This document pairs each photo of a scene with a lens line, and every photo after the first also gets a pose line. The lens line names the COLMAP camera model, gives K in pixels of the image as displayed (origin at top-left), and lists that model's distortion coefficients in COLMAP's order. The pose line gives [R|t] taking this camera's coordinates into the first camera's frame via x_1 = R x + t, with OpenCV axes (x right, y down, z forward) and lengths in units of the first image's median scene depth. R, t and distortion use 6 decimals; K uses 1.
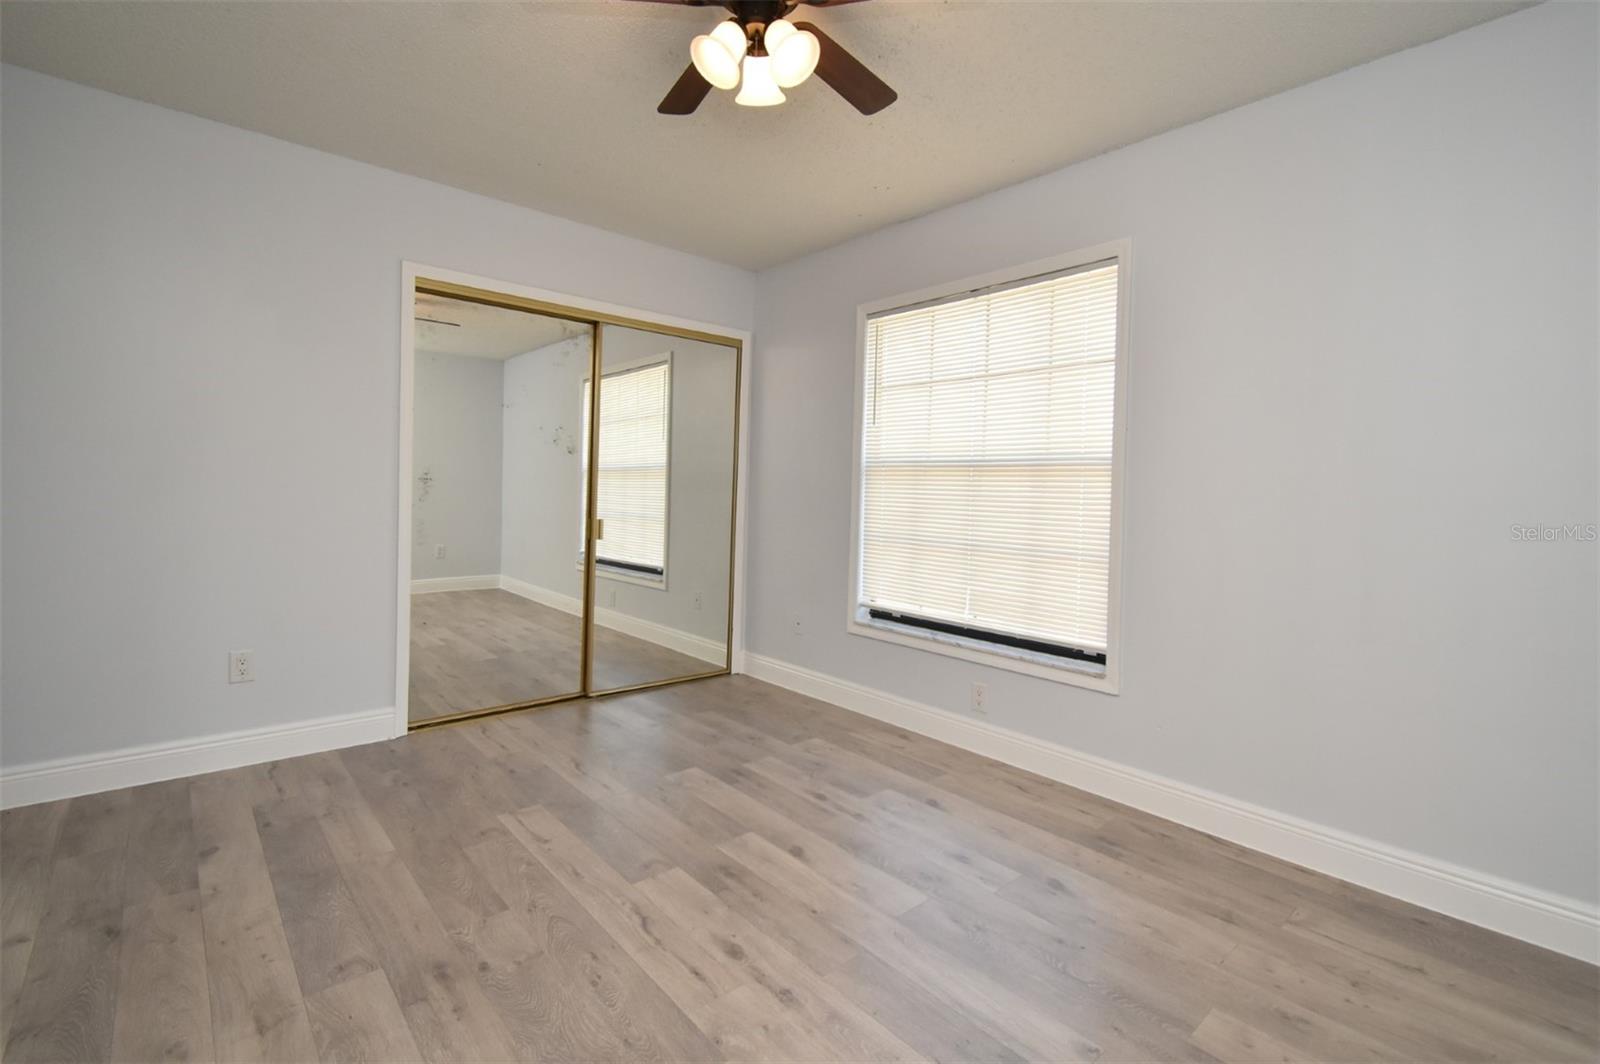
lens RADIAL K [[705.5, 0, 788.0], [0, 705.5, 518.3], [0, 0, 1]] dist [0.000078, -0.000074]
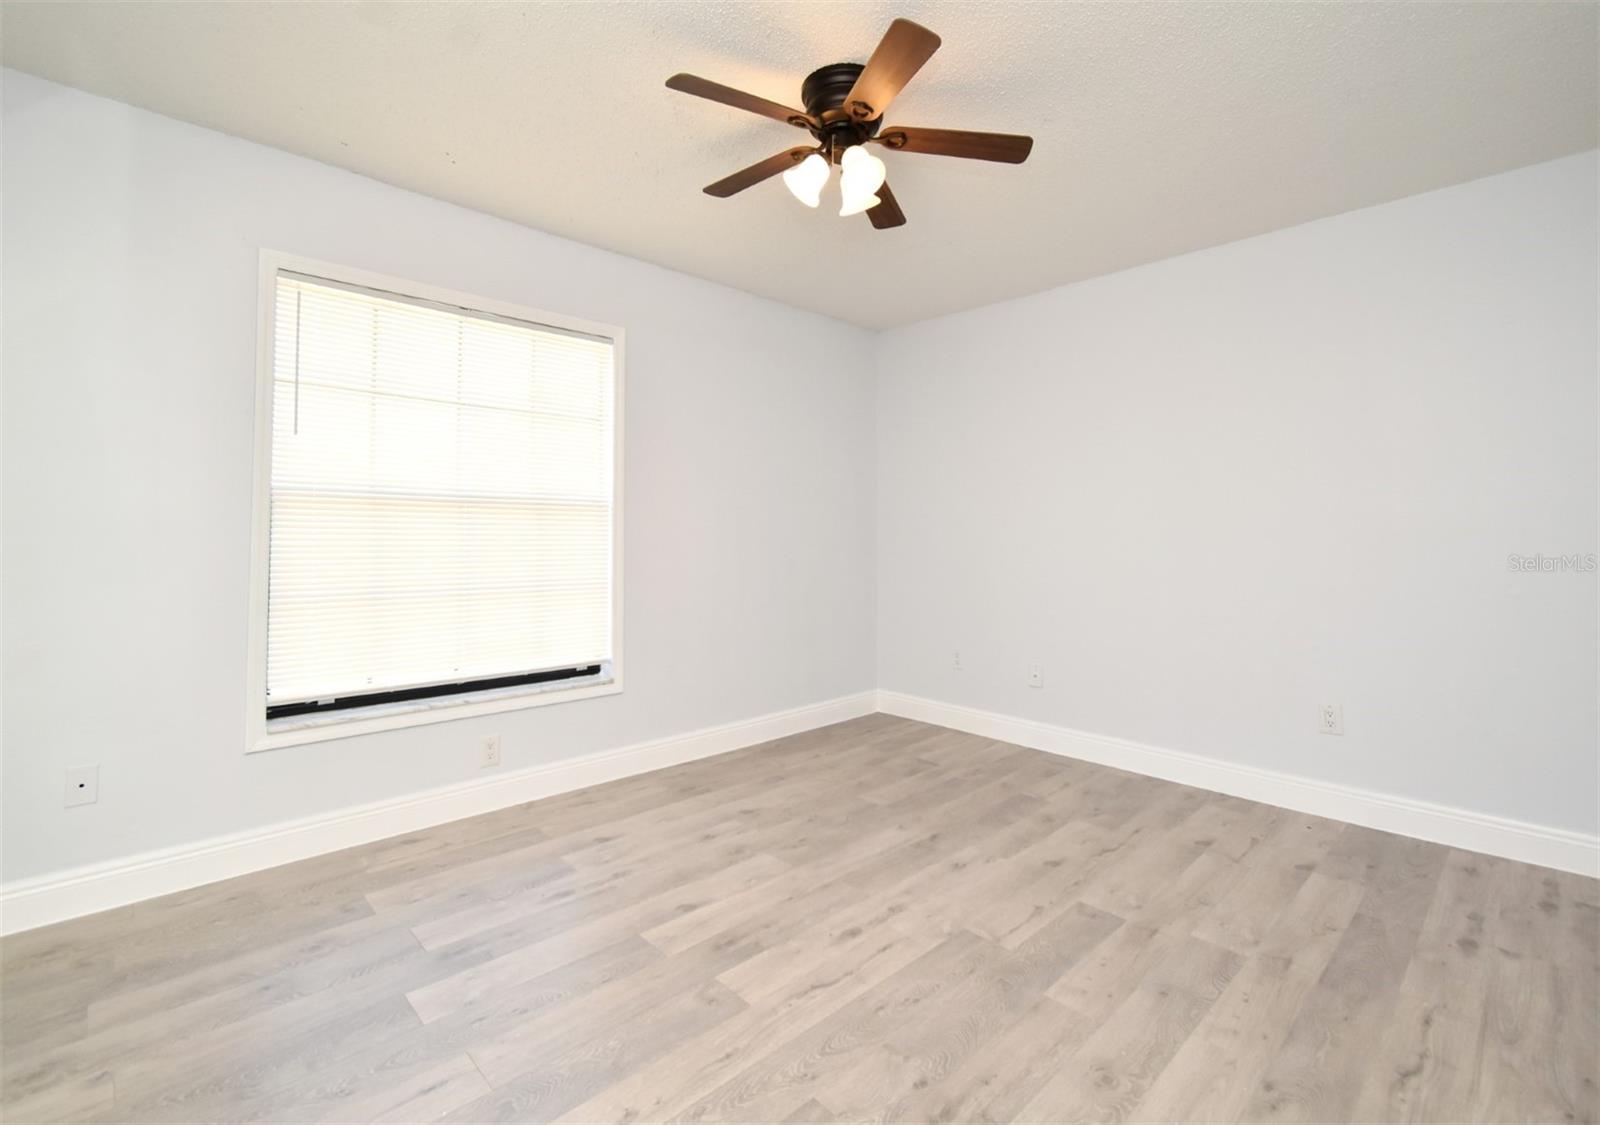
lens RADIAL K [[730.8, 0, 806.6], [0, 730.8, 529.8], [0, 0, 1]] dist [0.001964, -0.000559]
pose [[-0.049352, -0.020419, 0.998573, -1.102706], [0.029964, 0.999311, 0.021915, -0.071917], [-0.998332, 0.031002, -0.048706, 0.967249]]
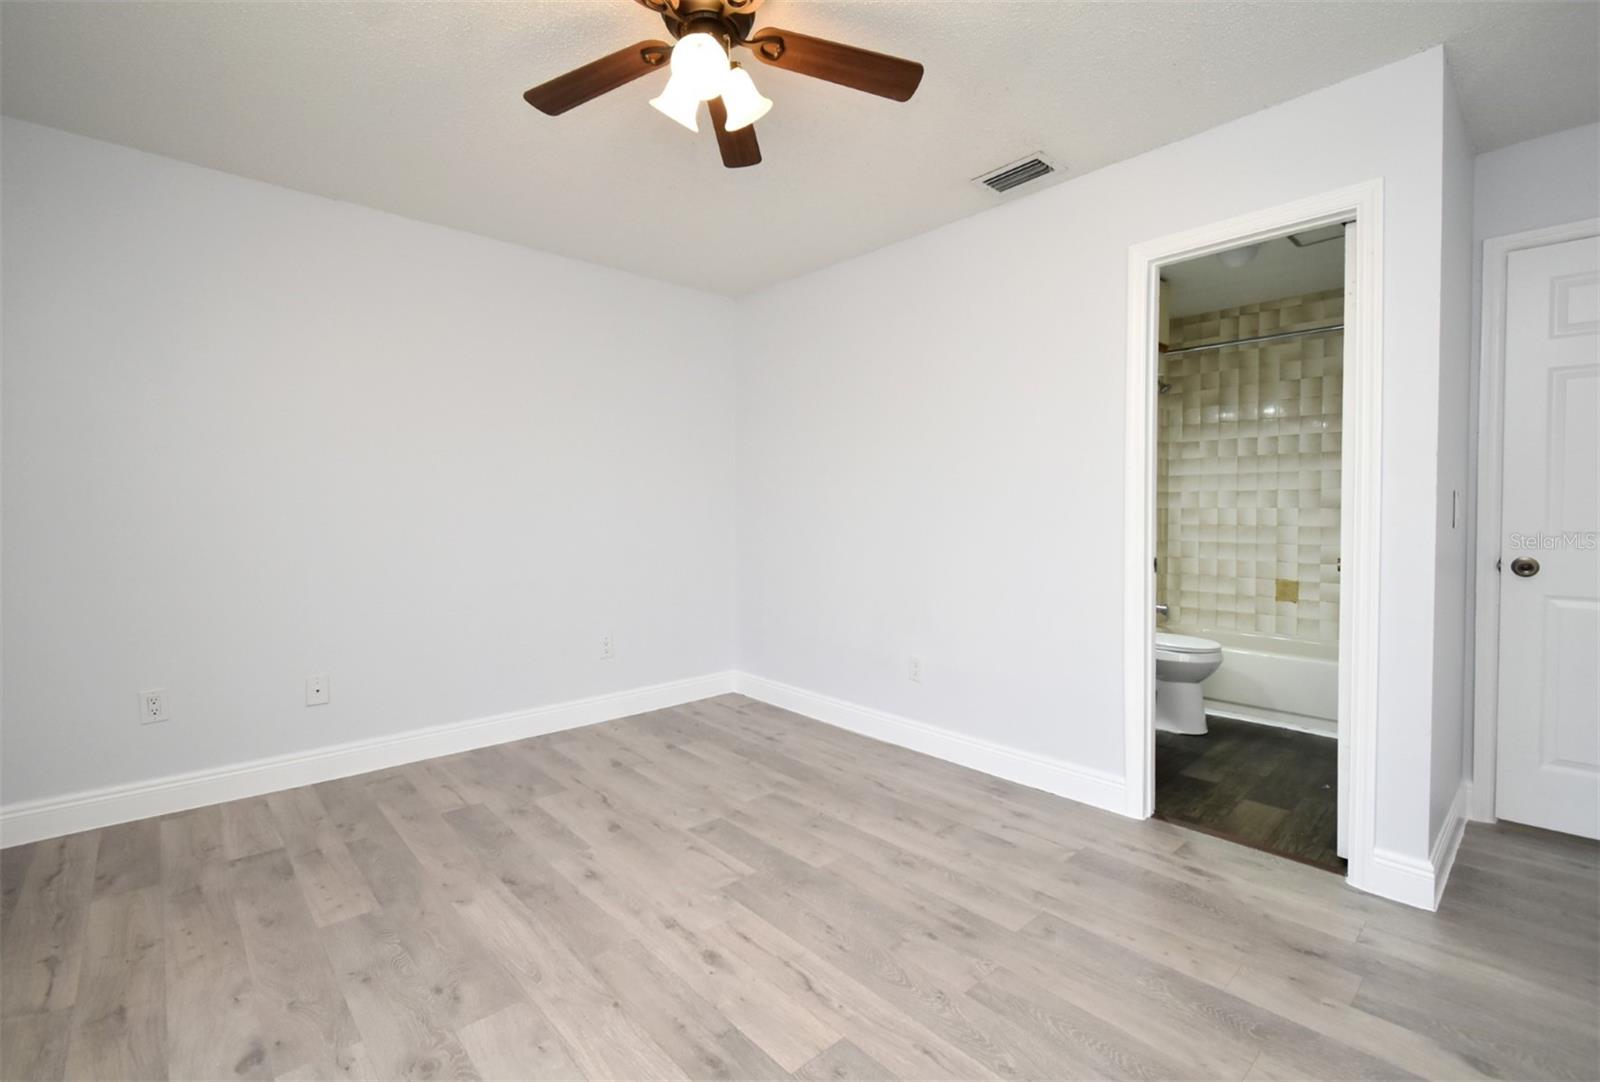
lens RADIAL K [[708.1, 0, 793.5], [0, 708.1, 517.6], [0, 0, 1]] dist [0.002366, -0.000169]
pose [[-0.999456, -0.027655, -0.017972, -0.139268], [-0.028454, 0.998543, 0.045852, -0.072546], [0.016678, 0.046338, -0.998787, 1.750116]]
